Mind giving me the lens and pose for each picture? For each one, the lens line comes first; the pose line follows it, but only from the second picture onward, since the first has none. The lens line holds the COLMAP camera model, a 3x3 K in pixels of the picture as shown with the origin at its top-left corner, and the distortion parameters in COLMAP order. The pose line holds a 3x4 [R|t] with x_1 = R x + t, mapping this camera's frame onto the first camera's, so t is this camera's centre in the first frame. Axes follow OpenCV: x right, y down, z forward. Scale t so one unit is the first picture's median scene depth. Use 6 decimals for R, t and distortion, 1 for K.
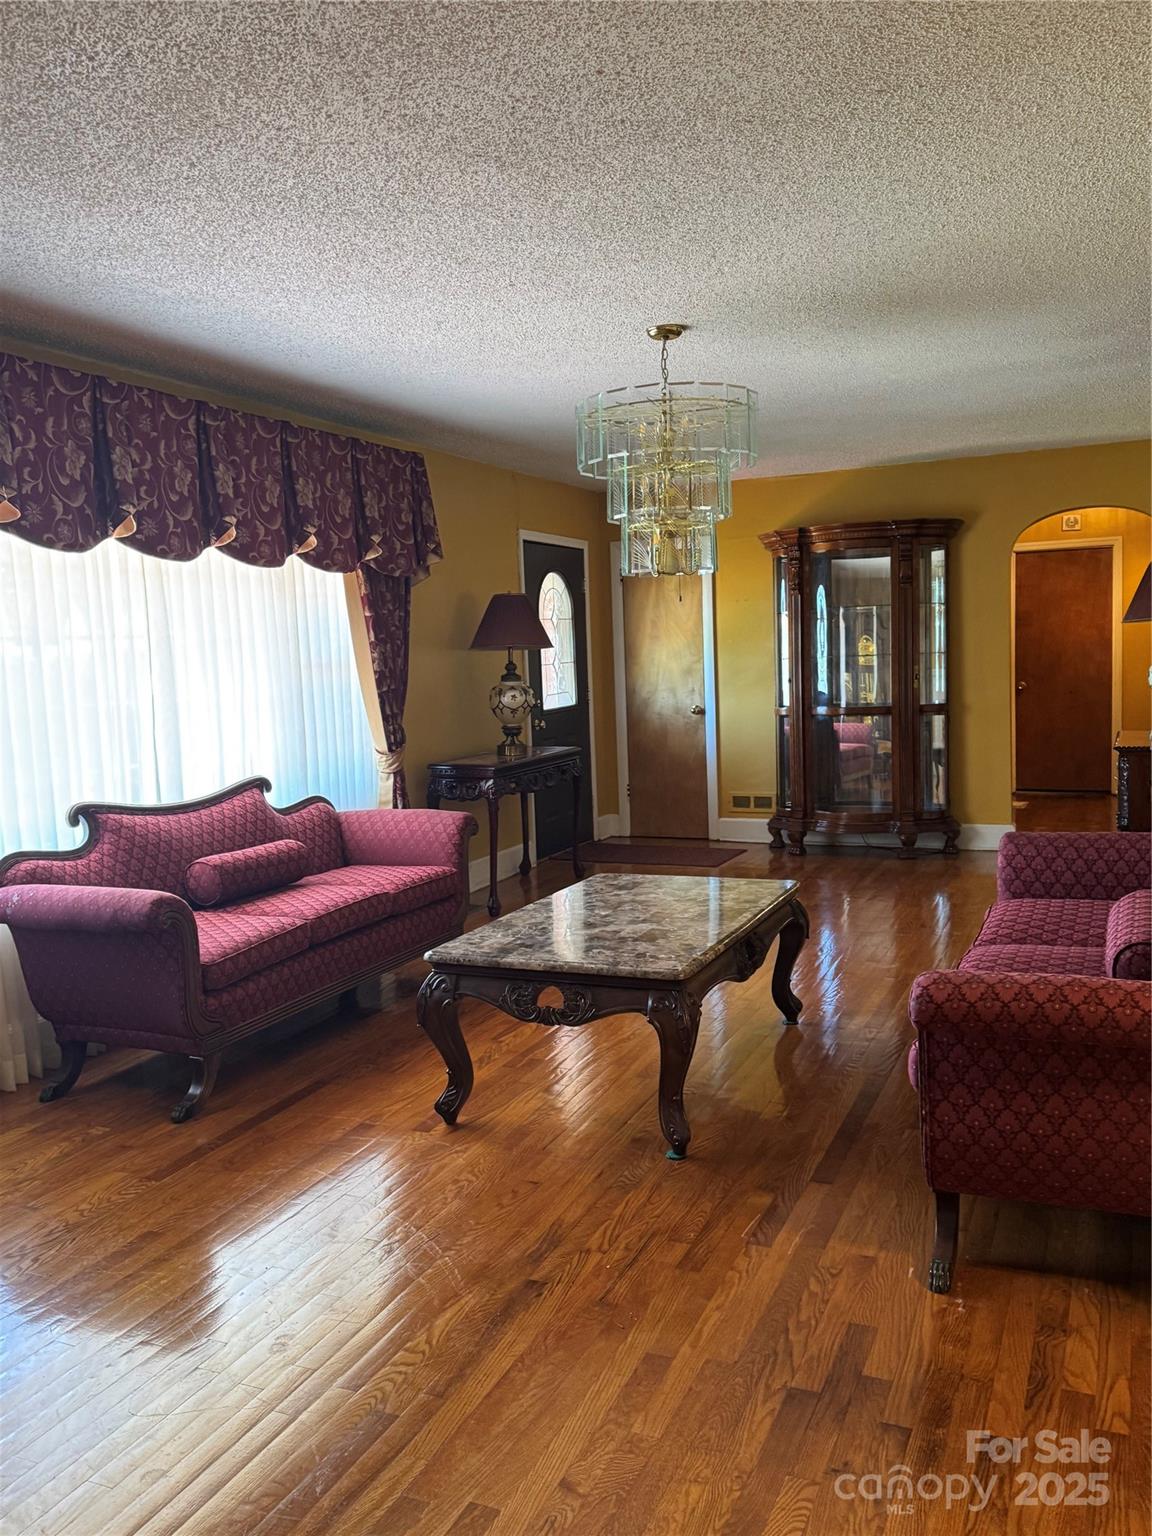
lens RADIAL K [[1261.8, 0, 576.0], [0, 1261.8, 768.0], [0, 0, 1]] dist [0.298661, 0.000256]
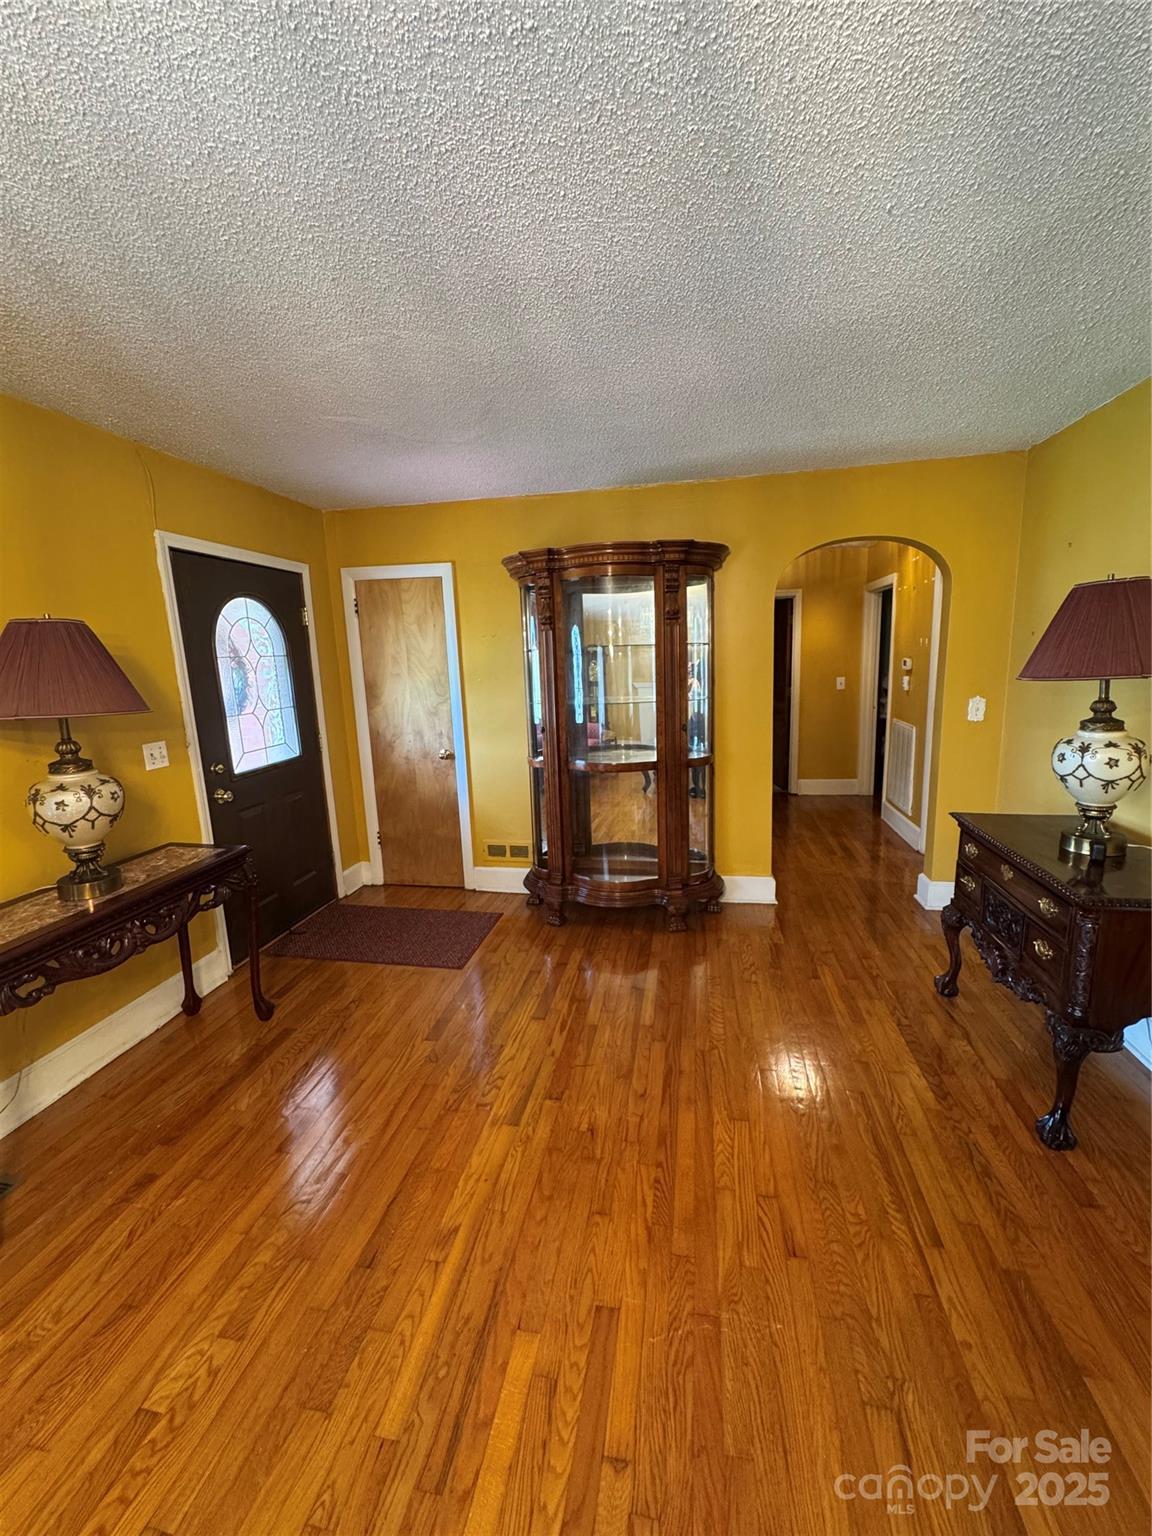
lens RADIAL K [[624.1, 0, 576.0], [0, 624.1, 768.0], [0, 0, 1]] dist [0.000158, -0.000012]
pose [[0.974496, -0.039541, 0.220895, 0.091968], [0.022640, 0.996655, 0.078528, -0.073407], [-0.223261, -0.071524, 0.972131, 0.566092]]
